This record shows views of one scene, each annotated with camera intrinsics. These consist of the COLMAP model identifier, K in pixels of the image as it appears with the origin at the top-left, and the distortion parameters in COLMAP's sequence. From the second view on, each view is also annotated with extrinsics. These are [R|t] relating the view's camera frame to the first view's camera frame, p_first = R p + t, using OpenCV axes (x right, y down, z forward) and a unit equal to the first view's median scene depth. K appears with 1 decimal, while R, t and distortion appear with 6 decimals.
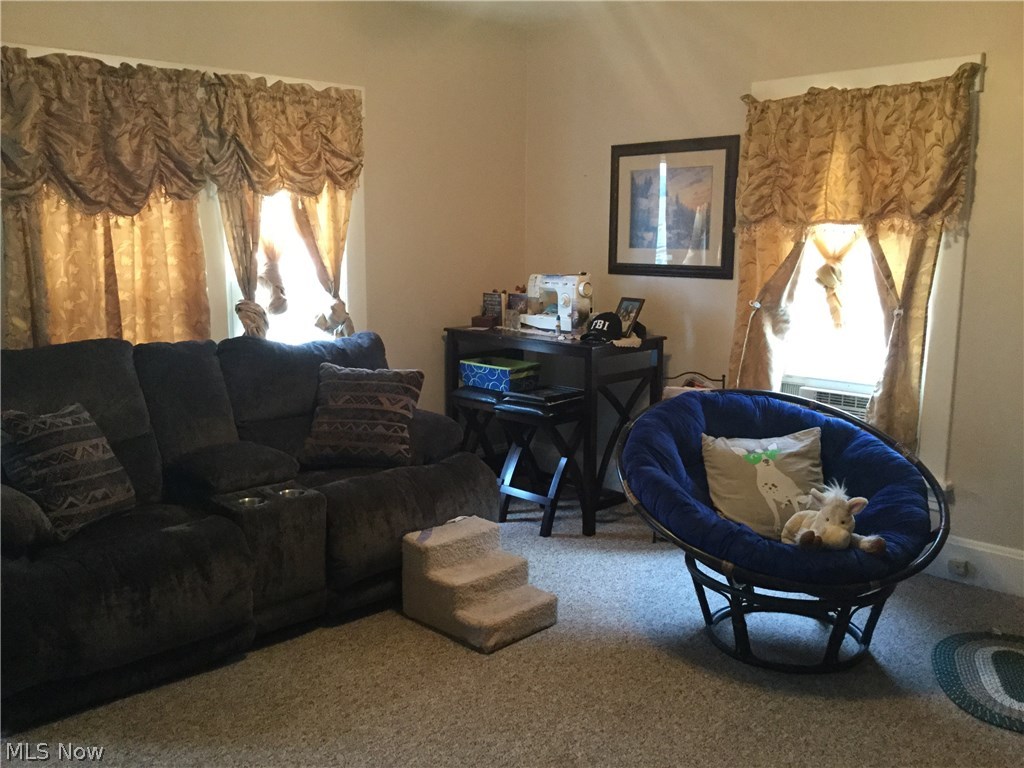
lens RADIAL K [[925.1, 0, 511.4], [0, 925.1, 381.3], [0, 0, 1]] dist [0.109077, -0.193767]
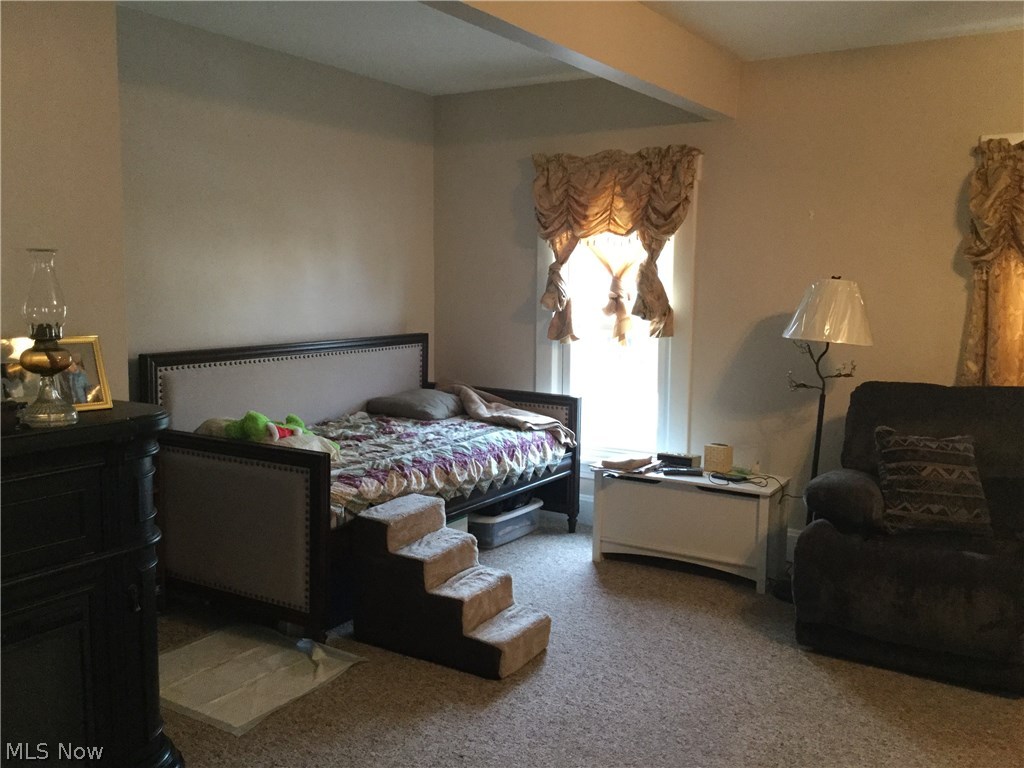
lens RADIAL K [[925.1, 0, 511.2], [0, 925.1, 385.3], [0, 0, 1]] dist [0.109077, -0.193767]
pose [[0.225918, 0.105986, -0.968363, 0.529987], [-0.159682, 0.984647, 0.070515, -0.029703], [0.960970, 0.138699, 0.239374, 0.155903]]
